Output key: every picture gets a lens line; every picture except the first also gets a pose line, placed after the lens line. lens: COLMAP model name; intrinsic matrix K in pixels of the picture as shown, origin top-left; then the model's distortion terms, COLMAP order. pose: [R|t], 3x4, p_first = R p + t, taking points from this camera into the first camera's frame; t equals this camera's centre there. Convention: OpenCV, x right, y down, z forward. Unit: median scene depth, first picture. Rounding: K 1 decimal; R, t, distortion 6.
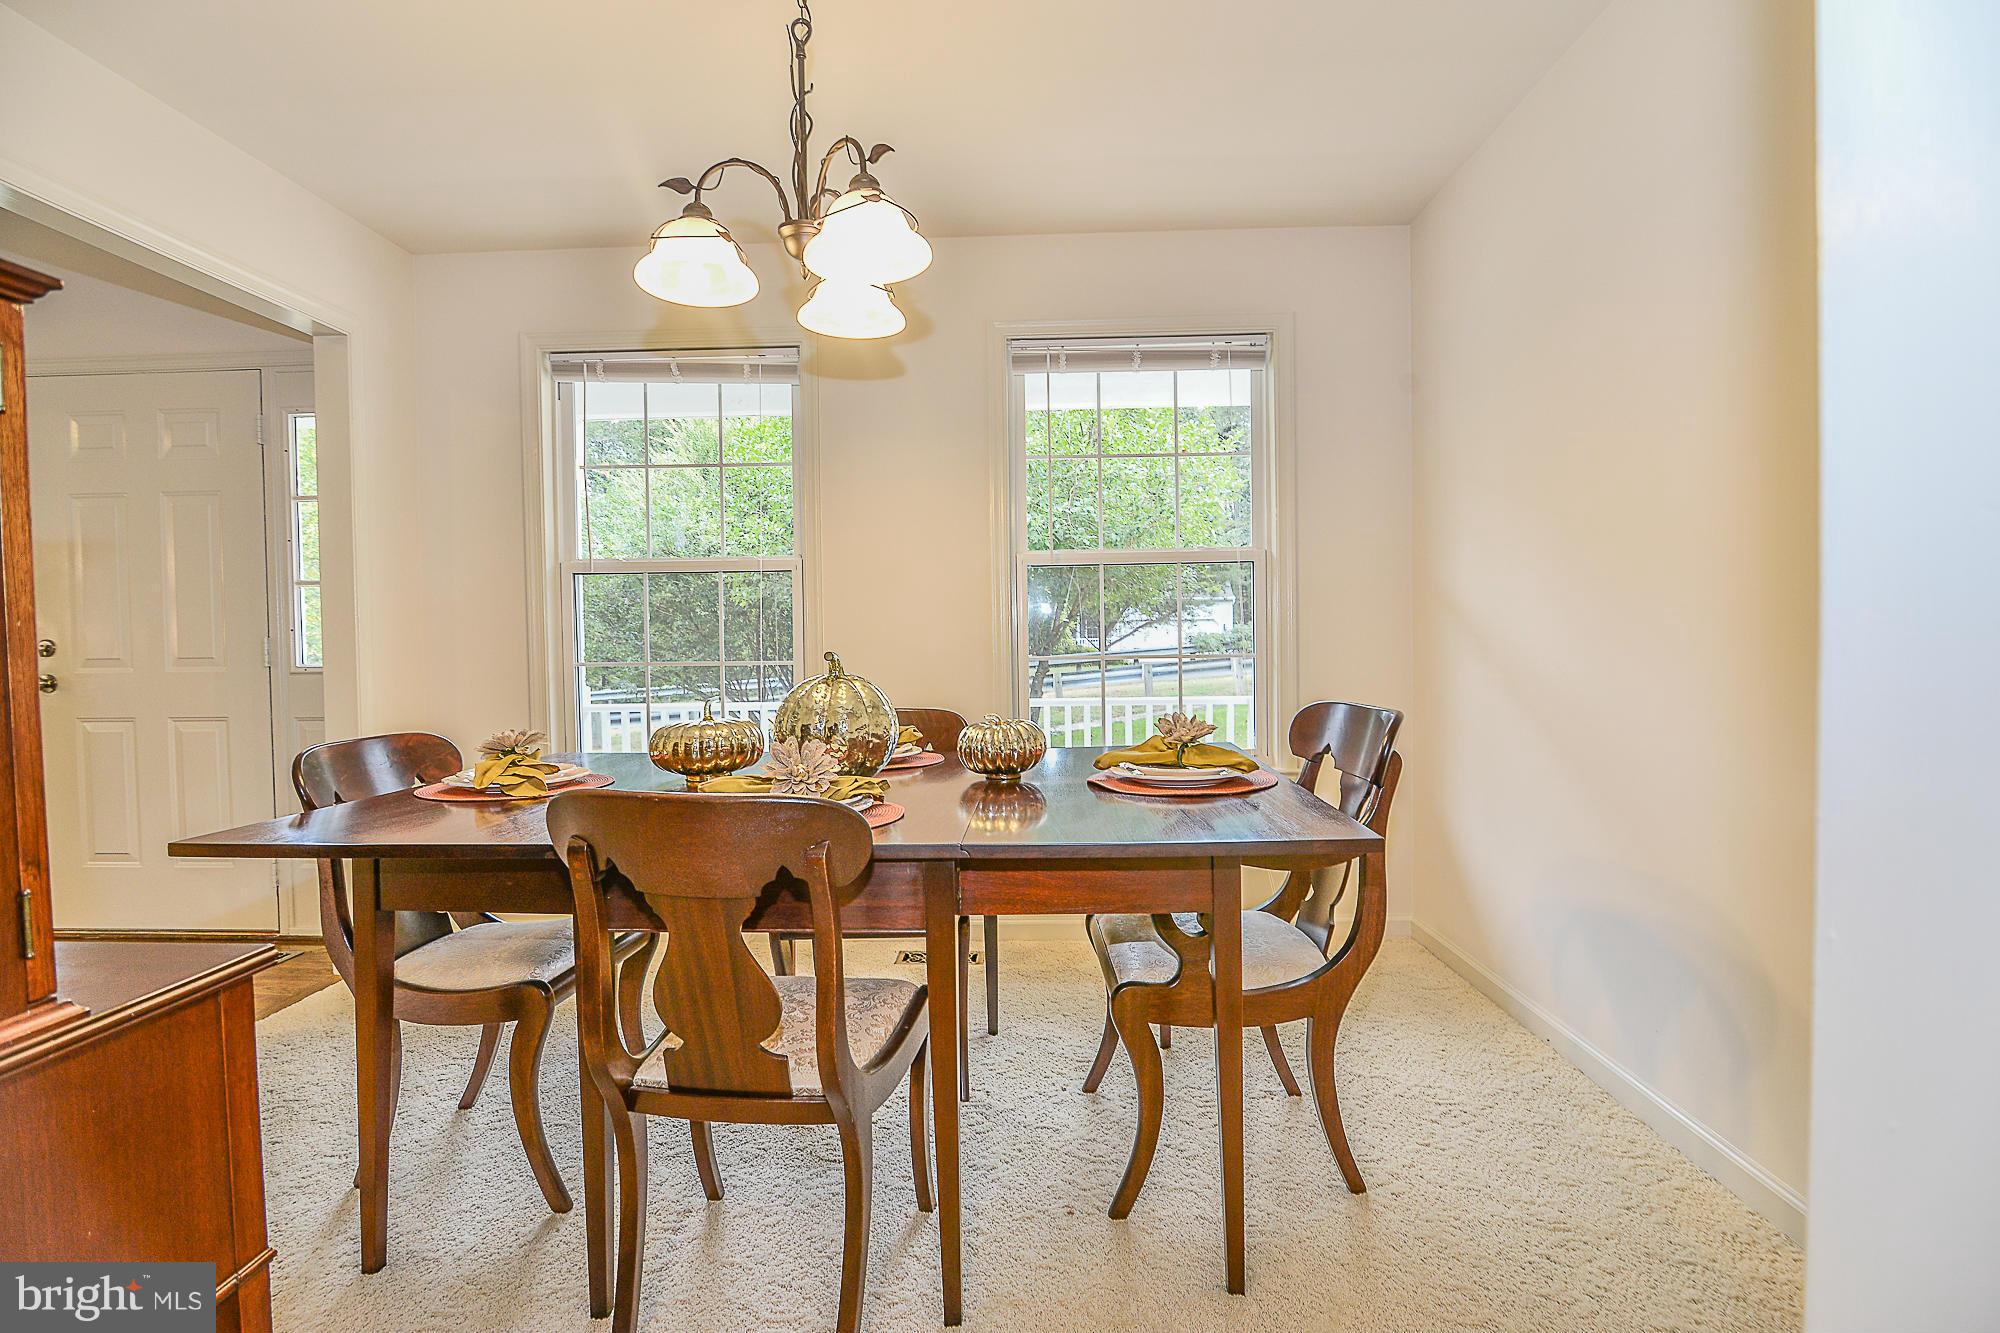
lens RADIAL K [[1146.5, 0, 1000.0], [0, 1146.5, 666.5], [0, 0, 1]] dist [0.002227, 0.000256]
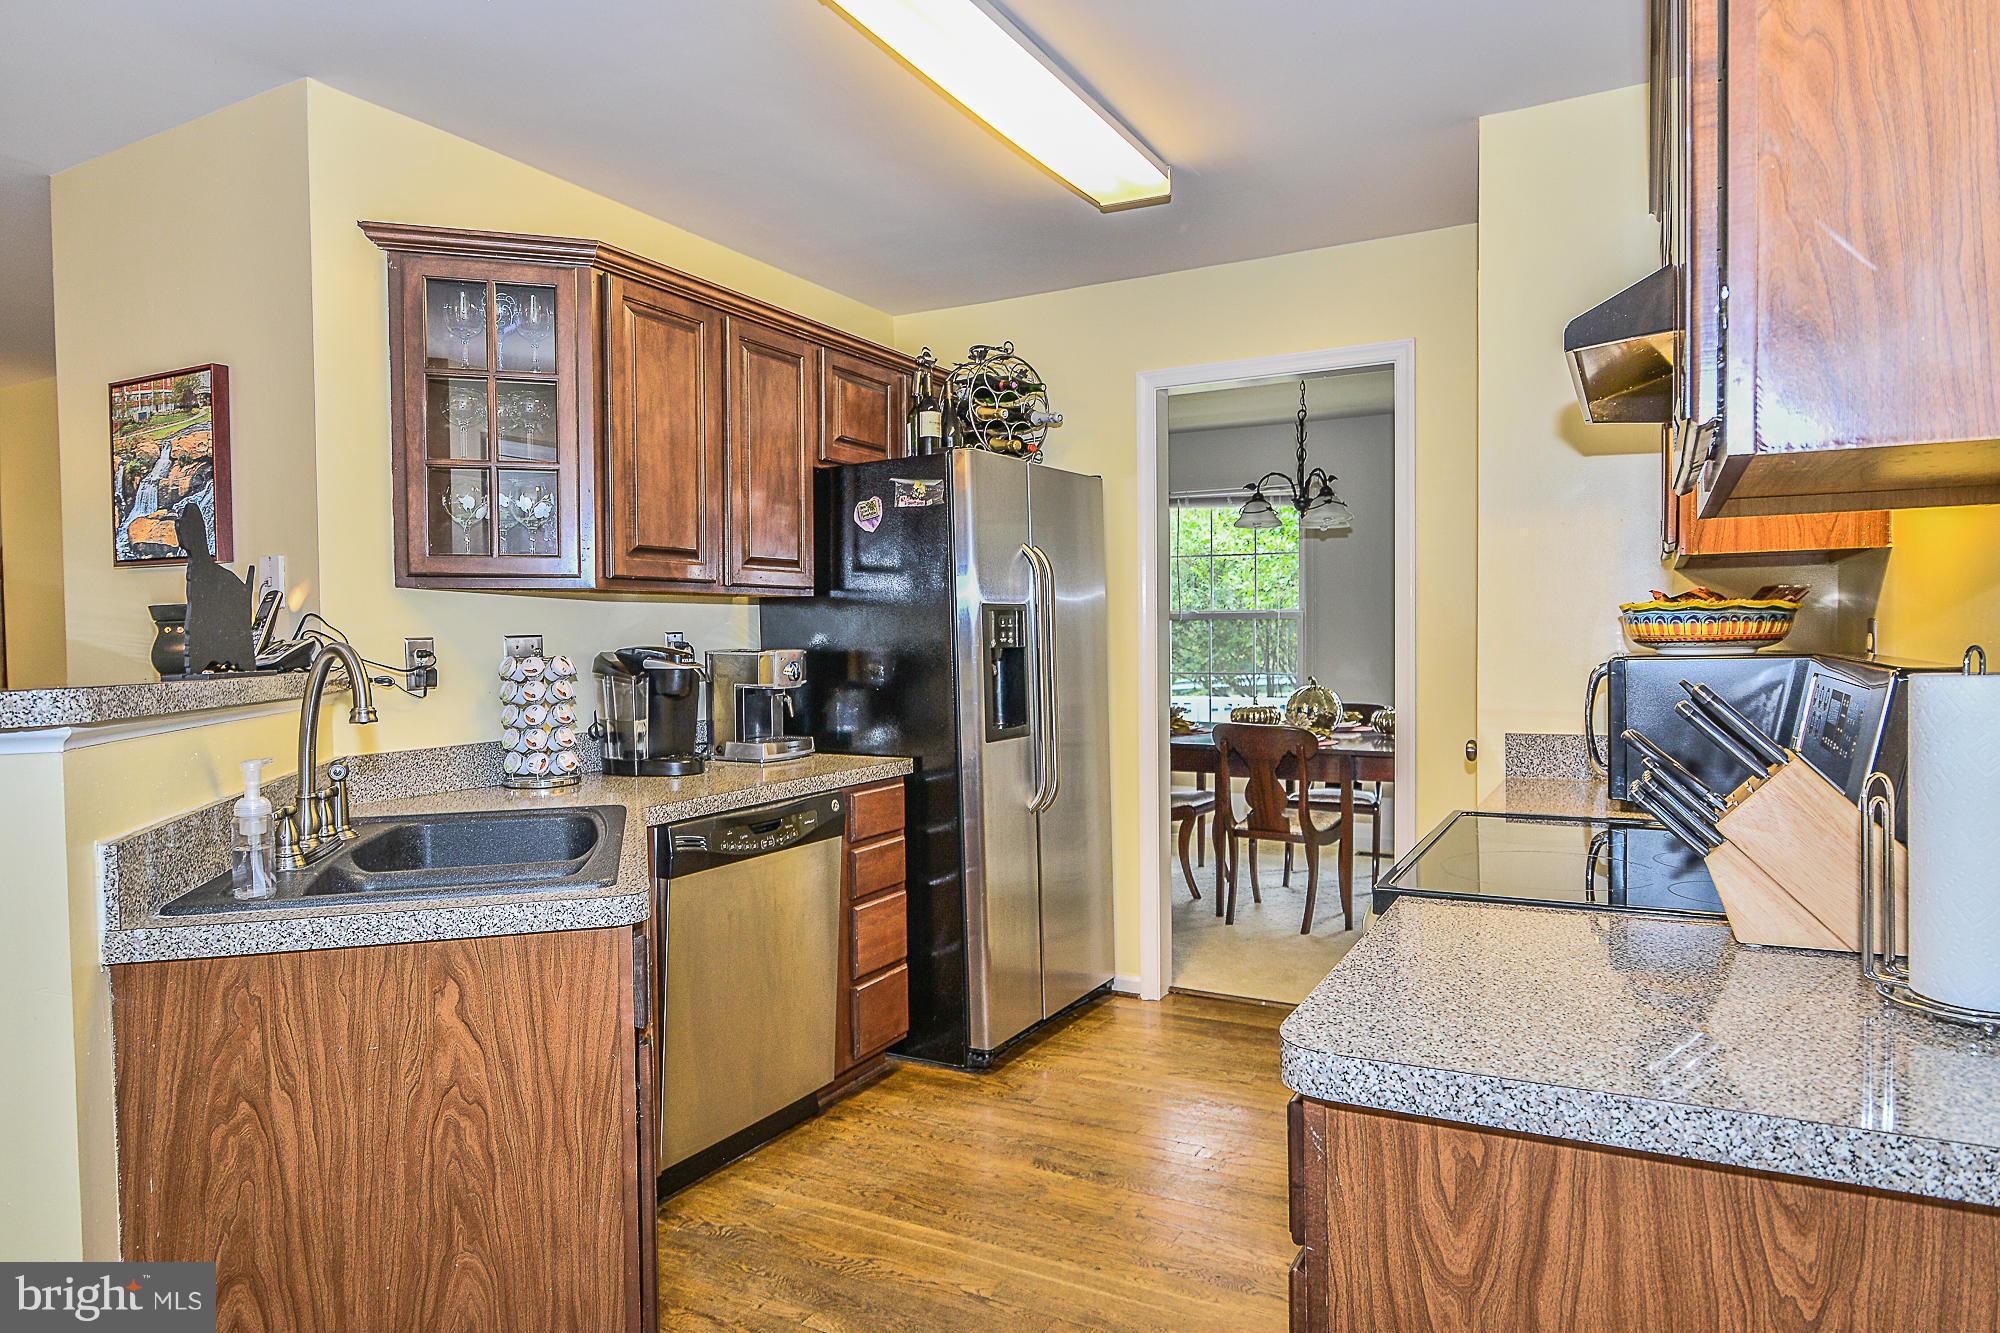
lens RADIAL K [[1146.5, 0, 1000.0], [0, 1146.5, 666.5], [0, 0, 1]] dist [0.002227, 0.000256]
pose [[0.906311, 0.015323, -0.422334, 0.342040], [-0.013998, 0.999883, 0.006239, -0.051149], [0.422380, 0.000257, 0.906419, -1.785307]]
